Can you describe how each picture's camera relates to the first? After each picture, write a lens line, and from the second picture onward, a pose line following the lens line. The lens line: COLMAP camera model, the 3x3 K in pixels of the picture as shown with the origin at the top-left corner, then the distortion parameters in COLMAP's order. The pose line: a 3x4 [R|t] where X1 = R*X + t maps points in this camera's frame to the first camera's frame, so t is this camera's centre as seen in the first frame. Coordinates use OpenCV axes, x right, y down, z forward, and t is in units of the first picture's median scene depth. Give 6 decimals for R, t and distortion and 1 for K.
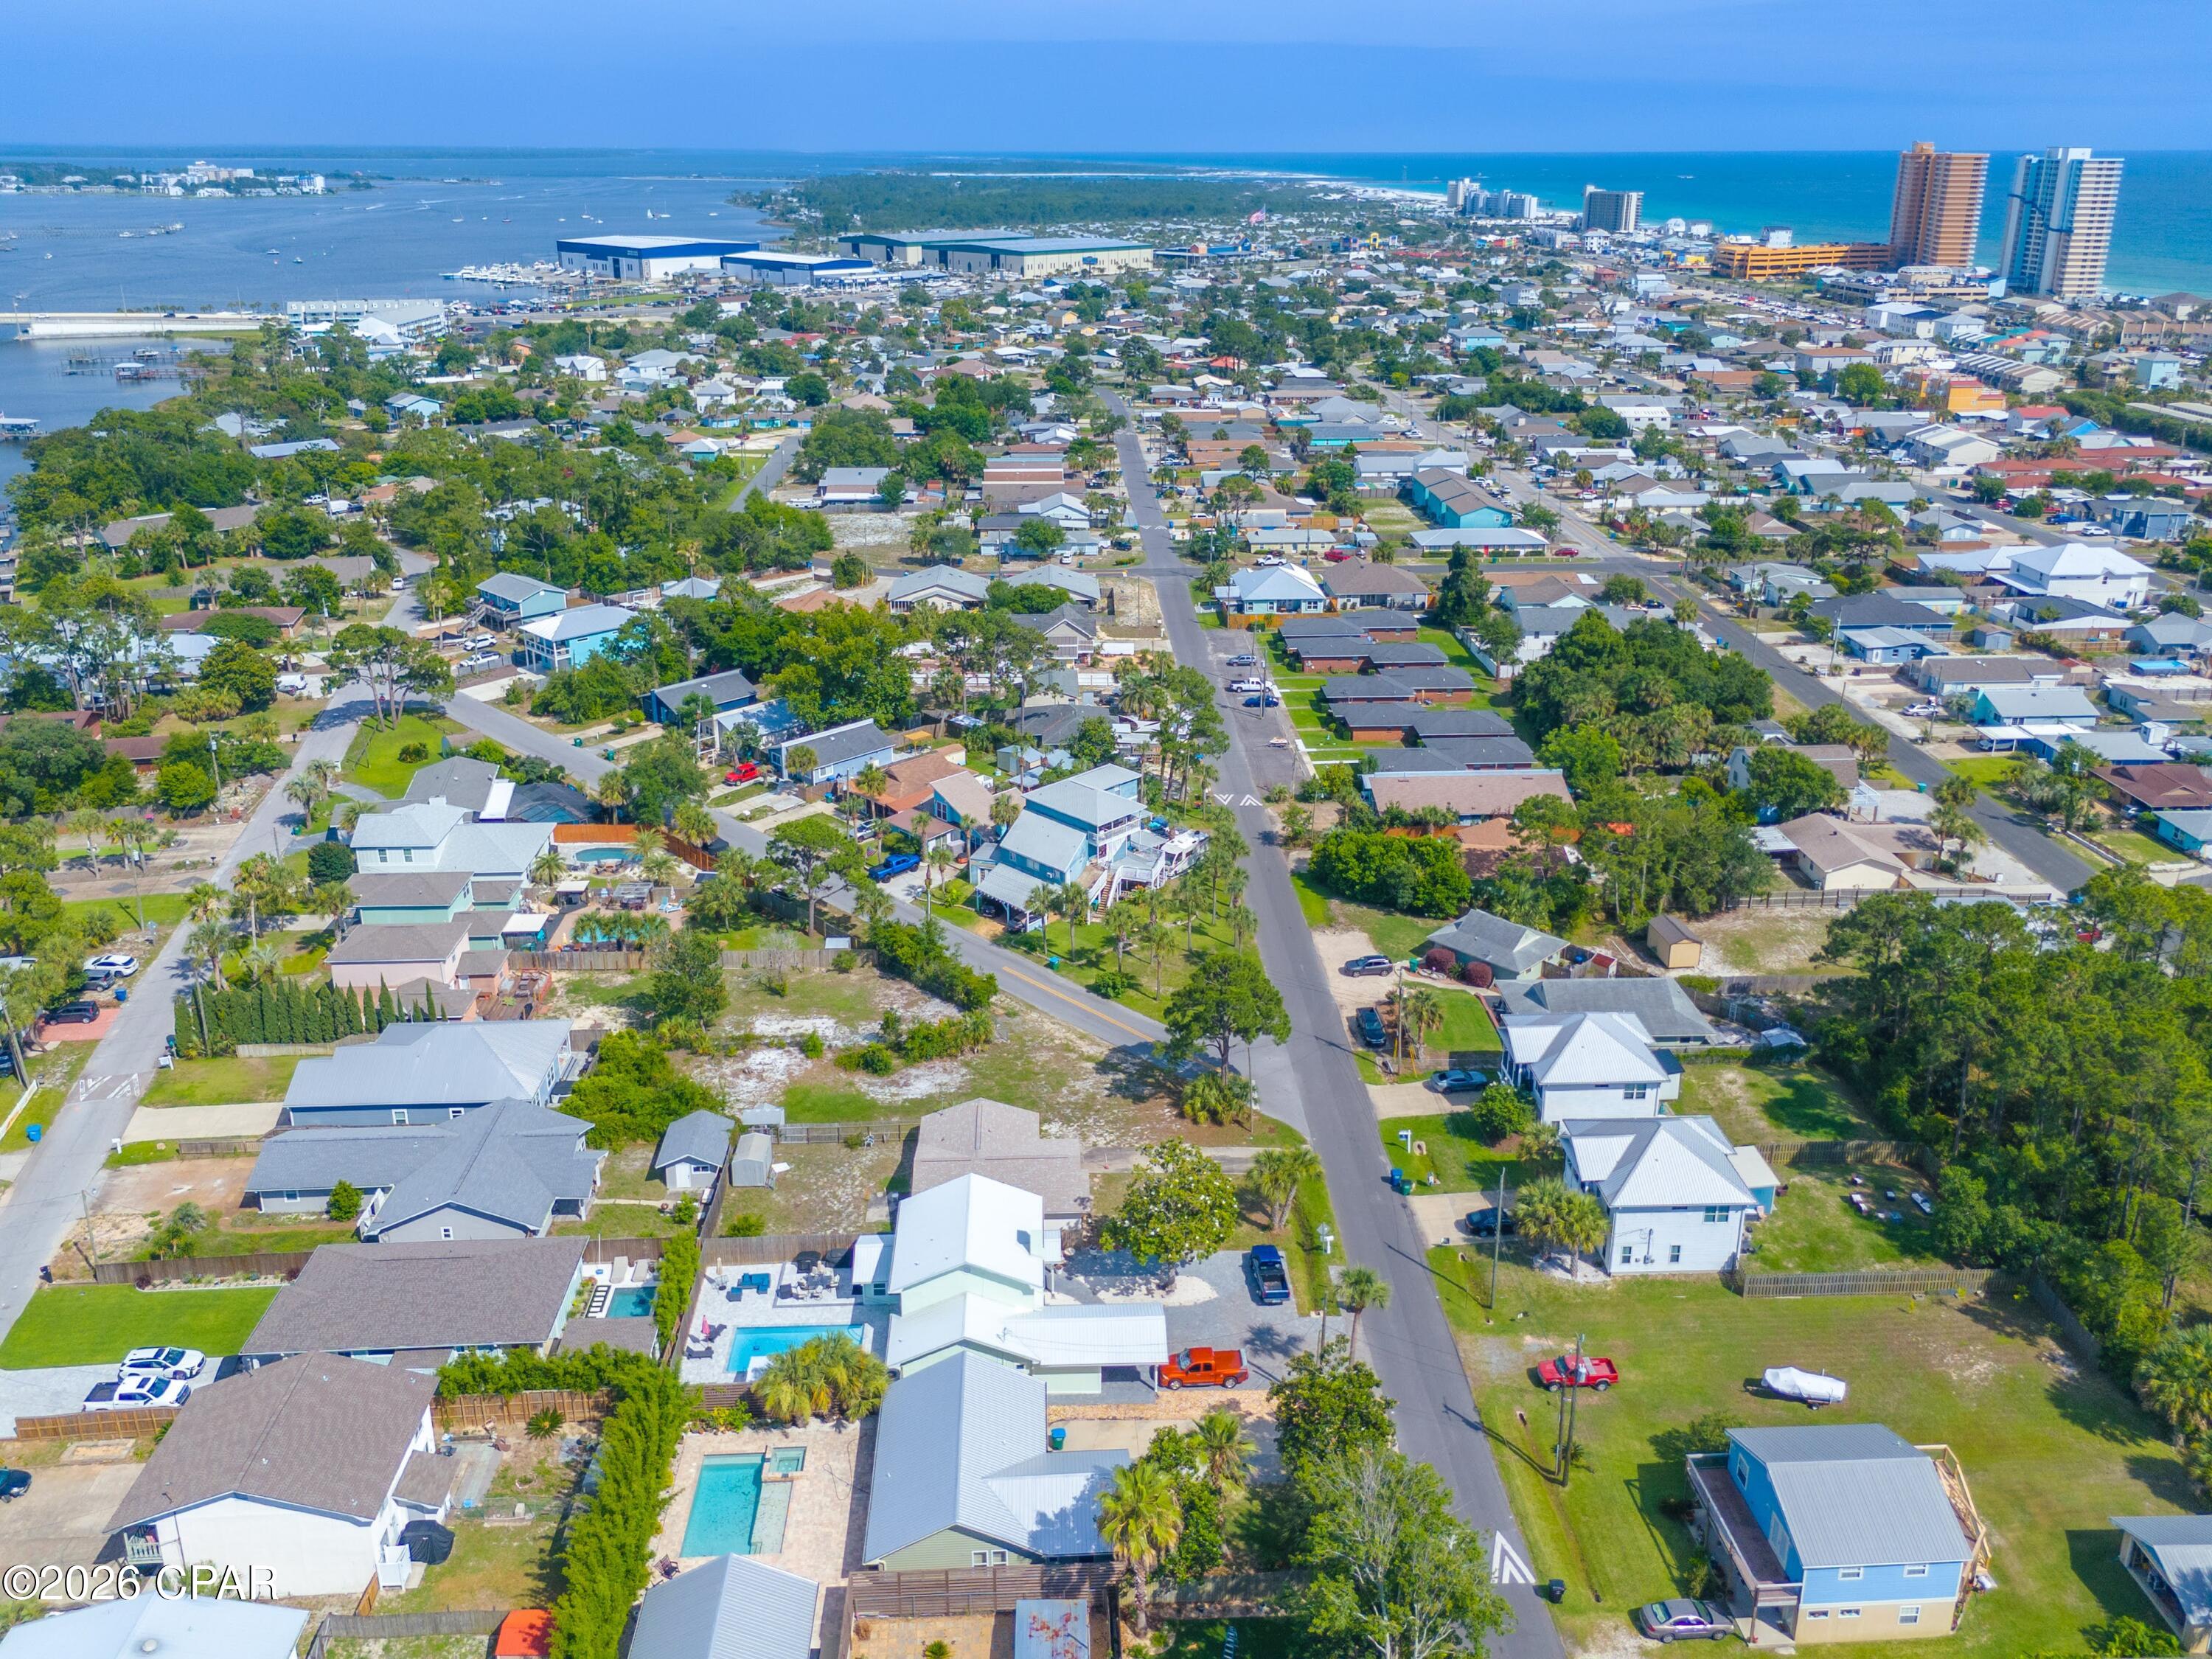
lens RADIAL K [[1655.9, 0, 1110.9], [0, 1655.9, 778.8], [0, 0, 1]] dist [0.050155, -0.040888]
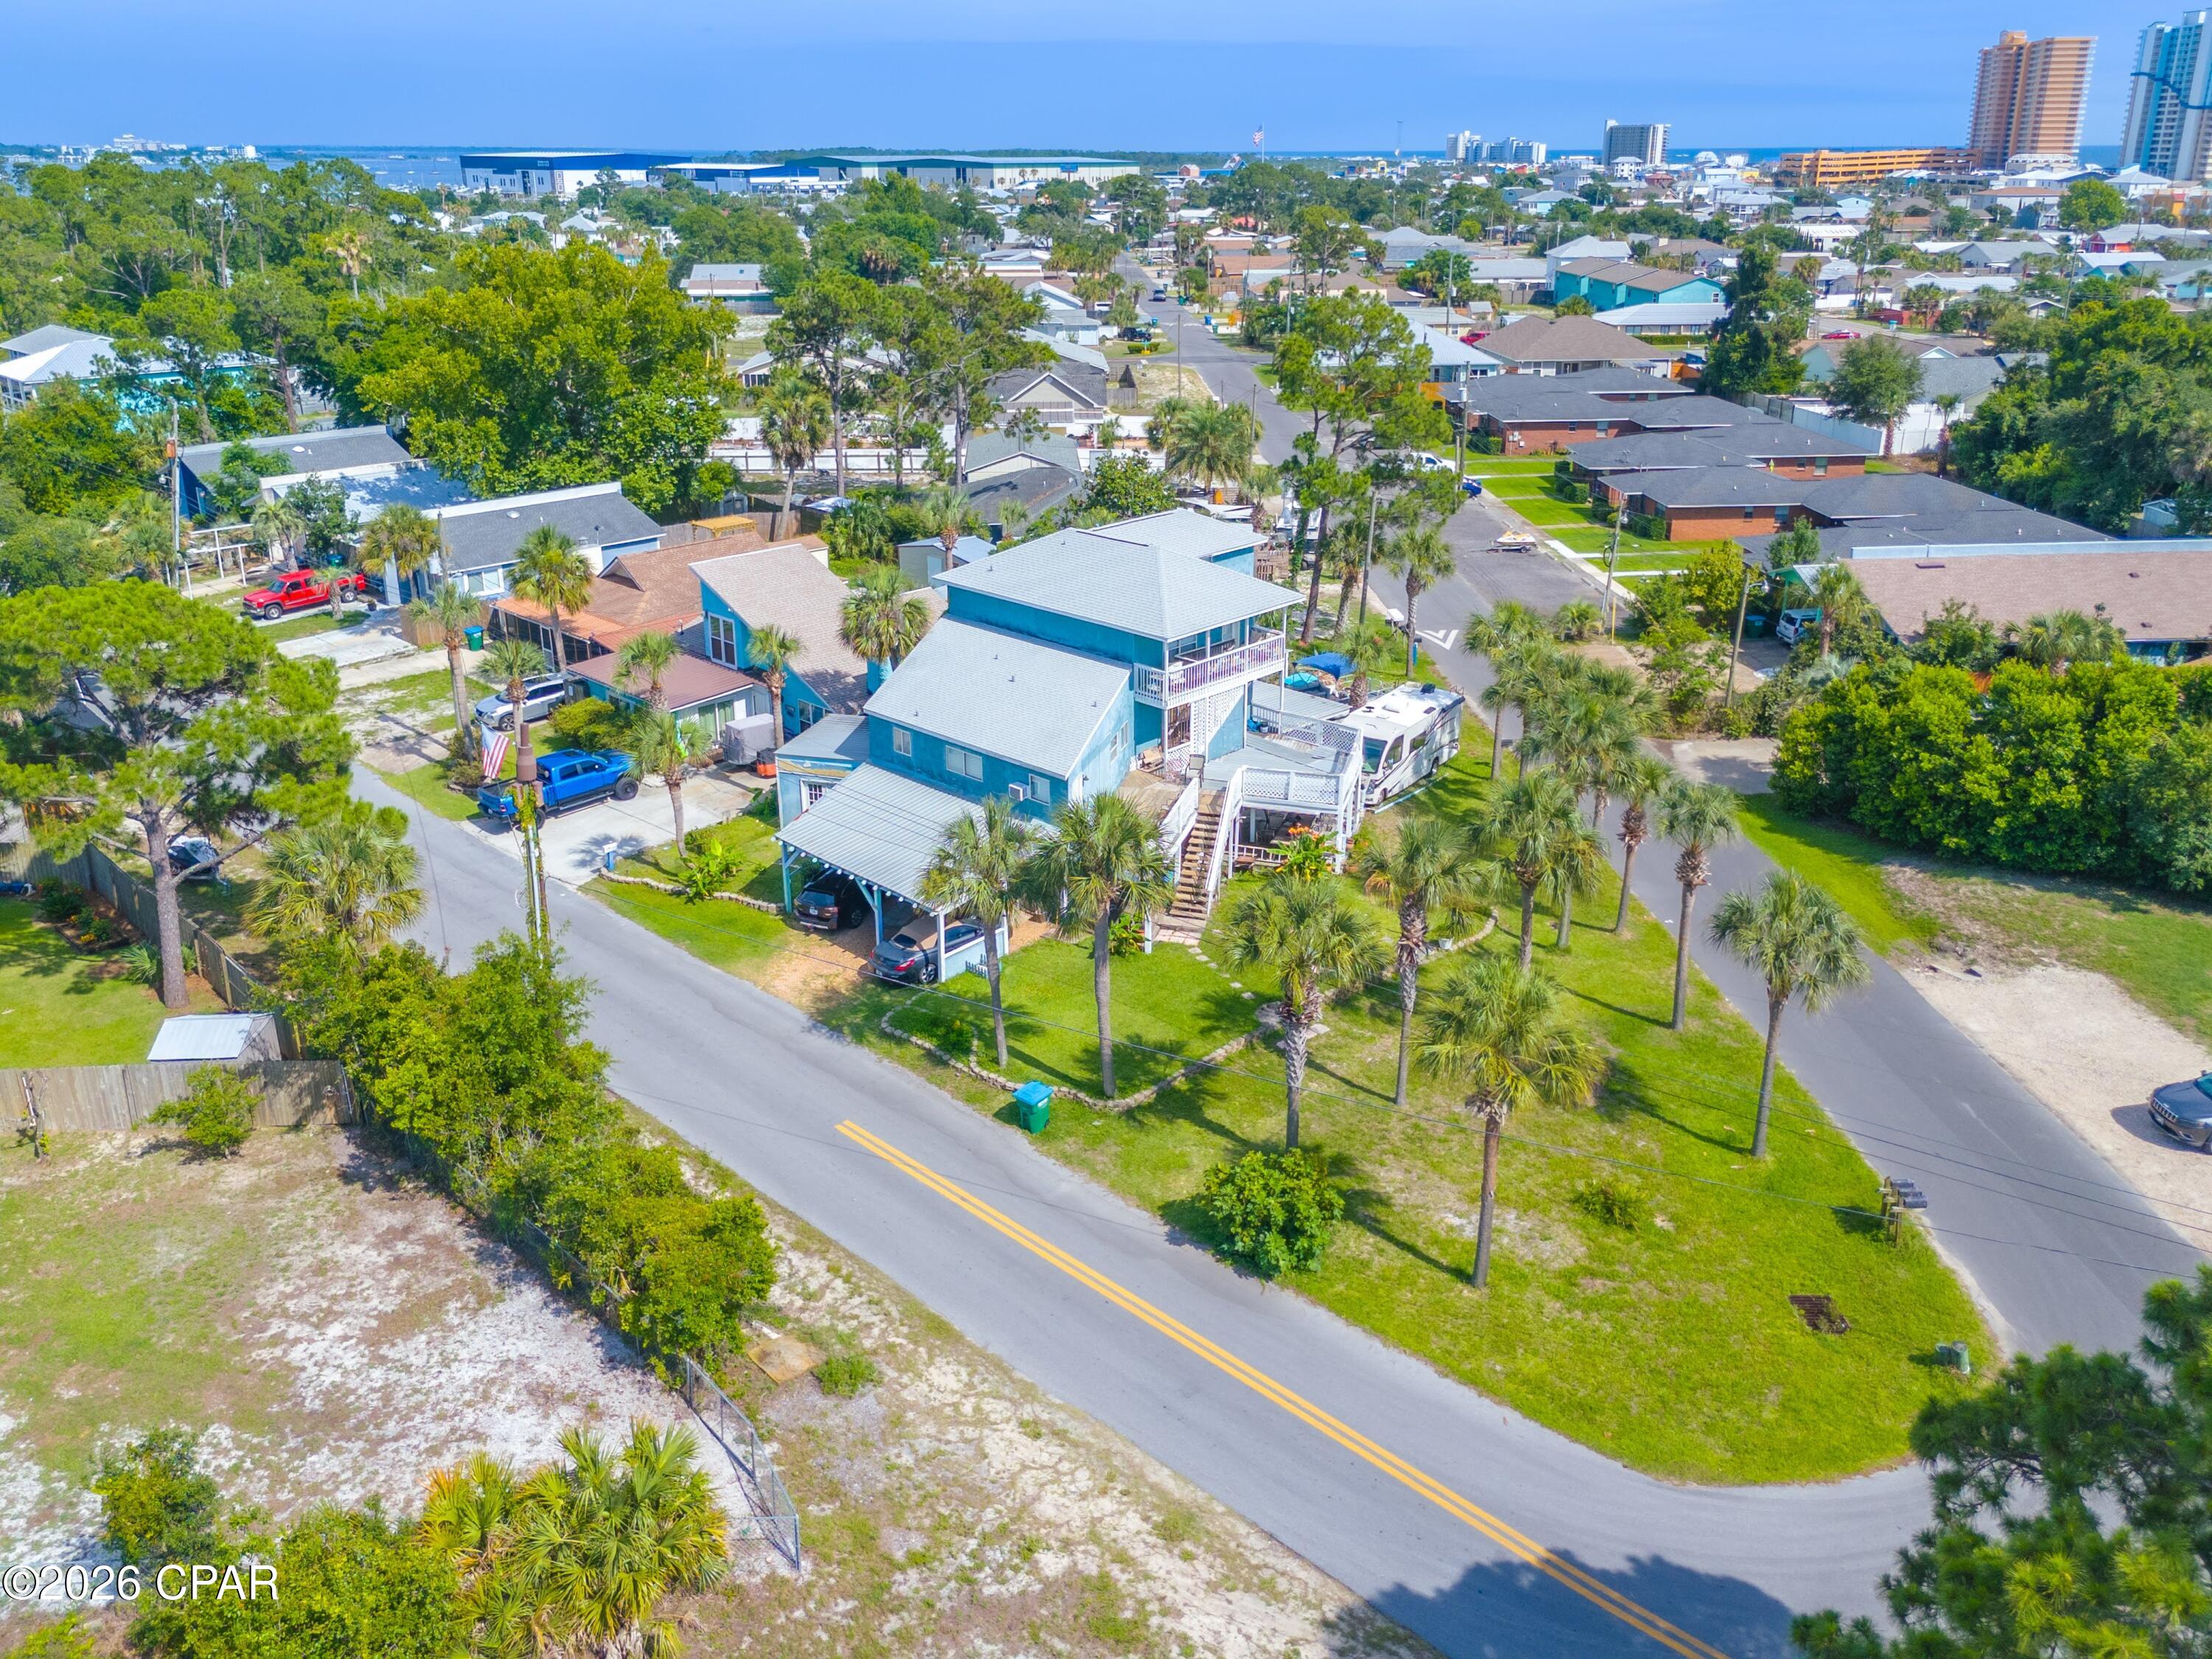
lens RADIAL K [[1655.9, 0, 1110.9], [0, 1655.9, 778.8], [0, 0, 1]] dist [0.050155, -0.040888]
pose [[0.999882, -0.009495, 0.012110, -0.017896], [0.009517, 0.999953, -0.001682, 0.043438], [-0.012094, 0.001797, 0.999925, 0.532905]]
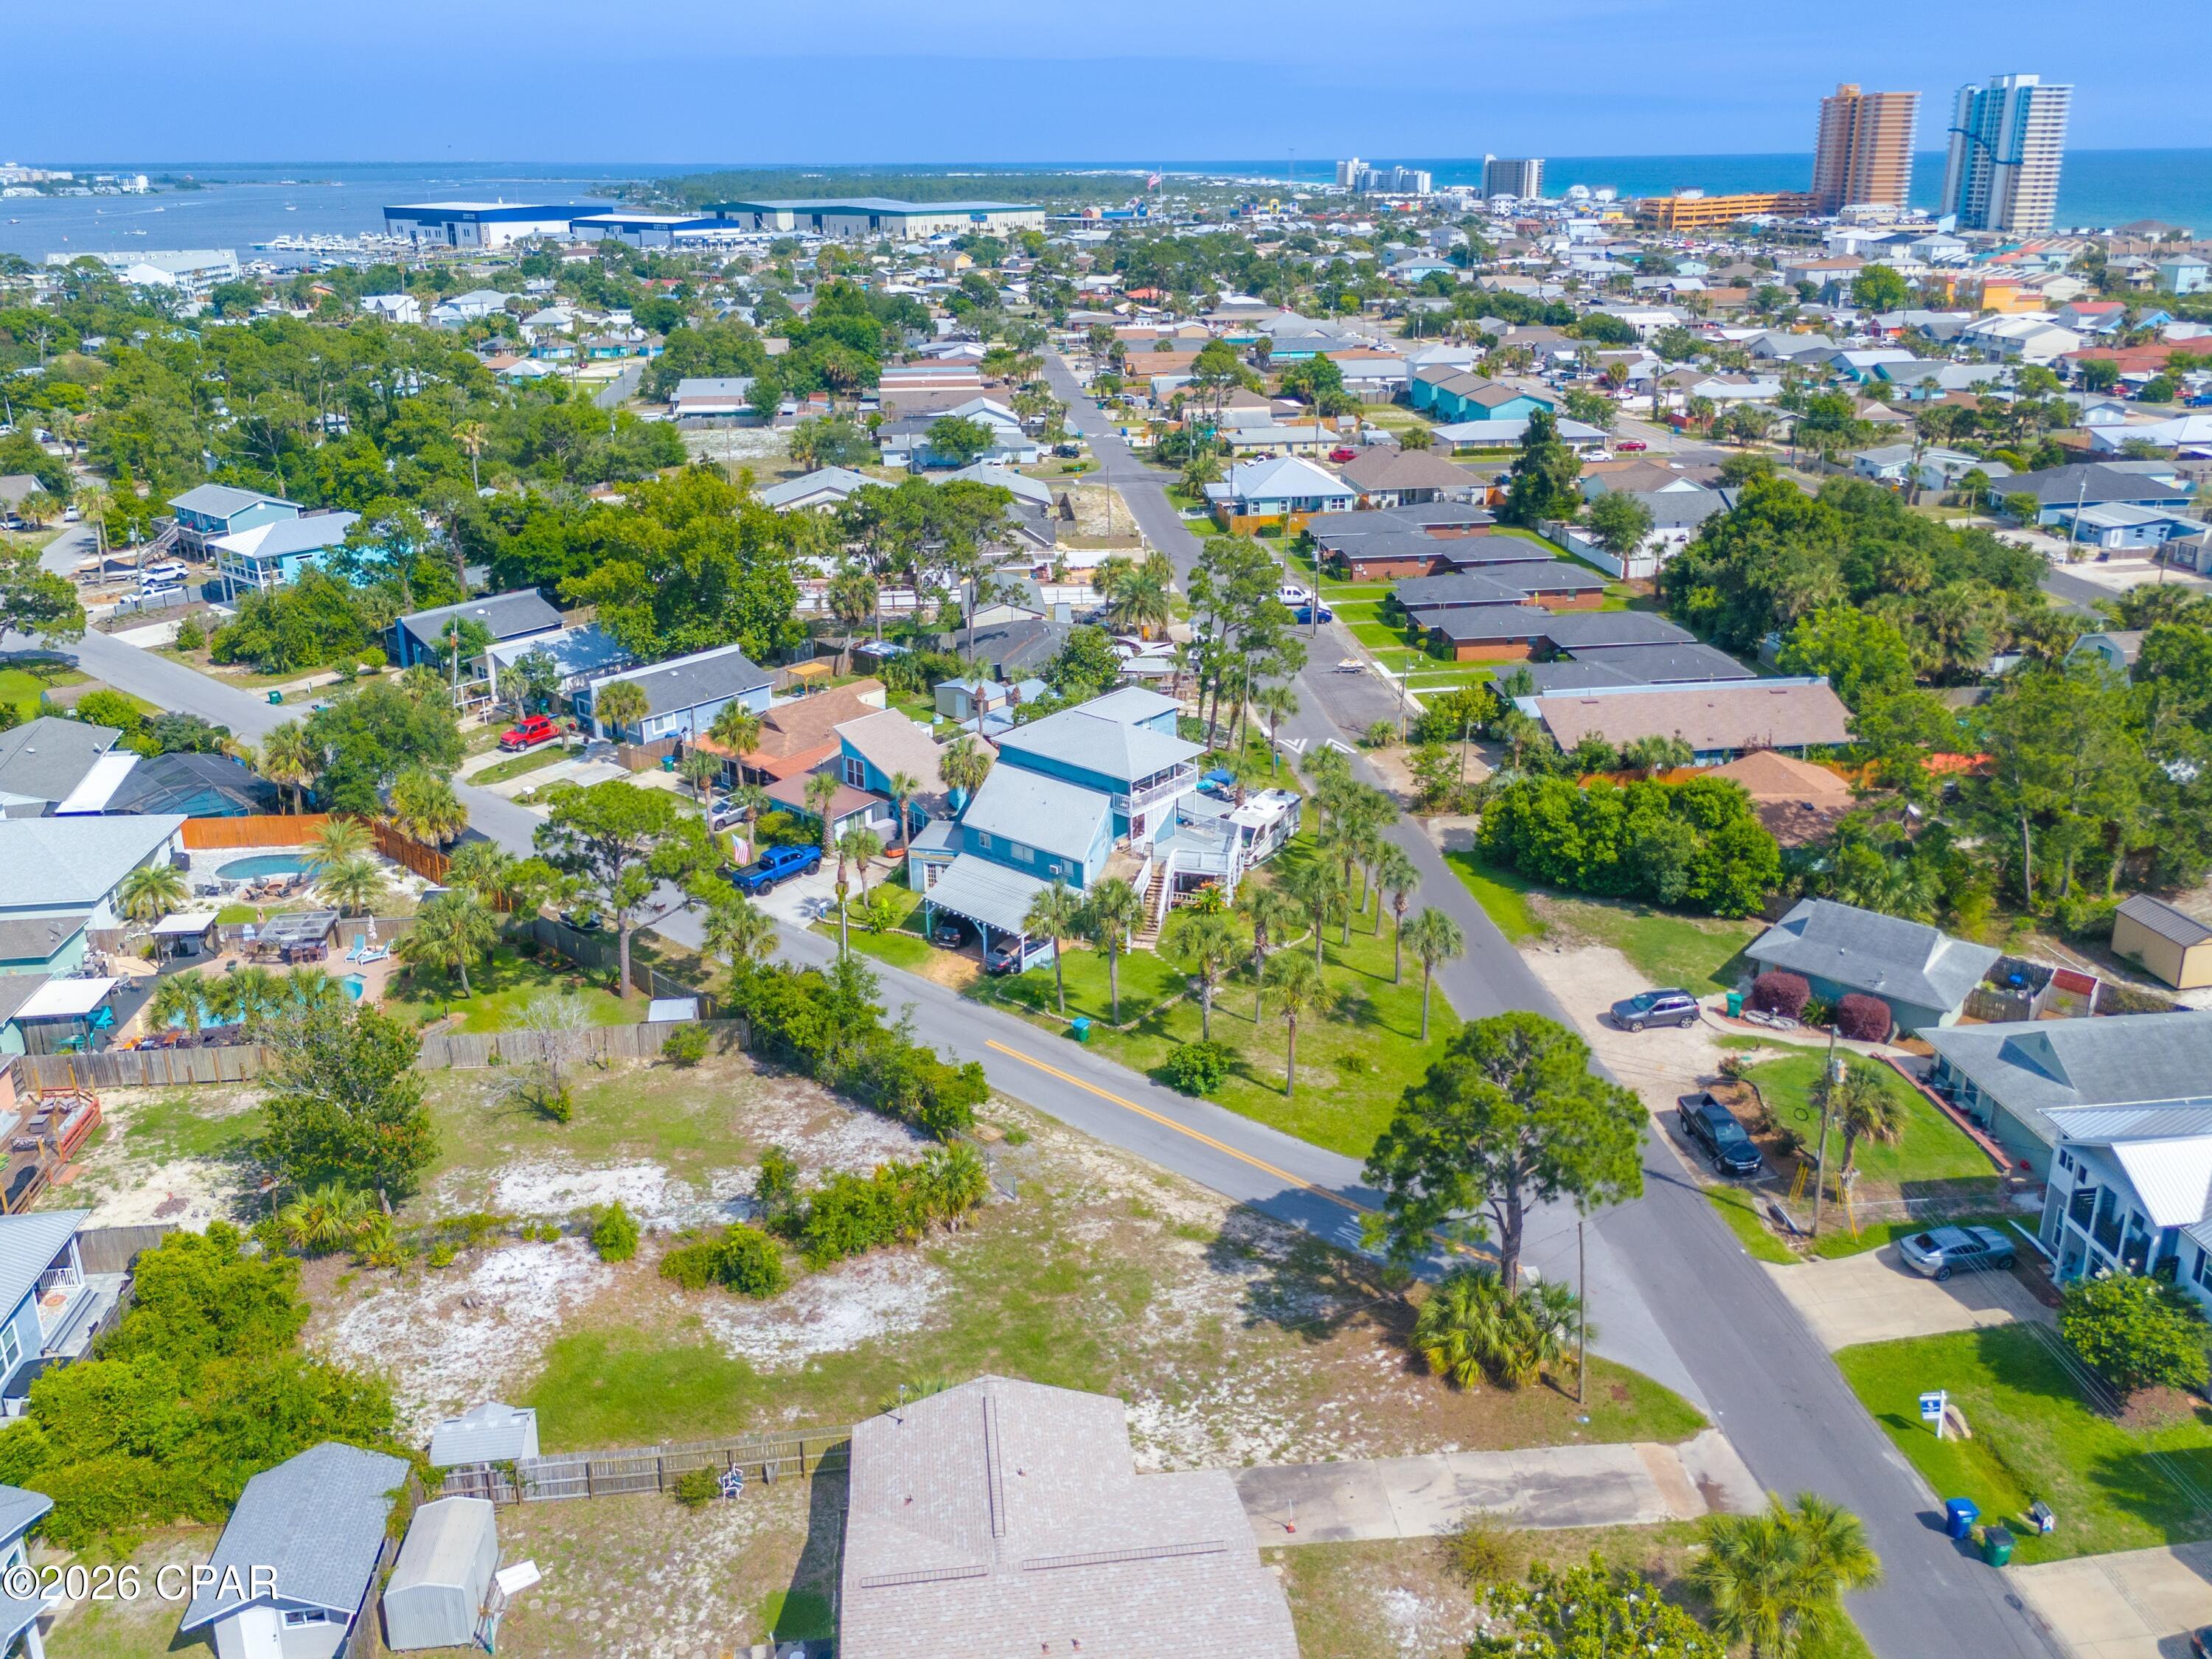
lens RADIAL K [[1655.9, 0, 1110.9], [0, 1655.9, 778.8], [0, 0, 1]] dist [0.050155, -0.040888]
pose [[0.997305, -0.035093, 0.064437, -0.040853], [0.035496, 0.999357, -0.005114, 0.023652], [-0.064217, 0.007387, 0.997909, 0.332170]]
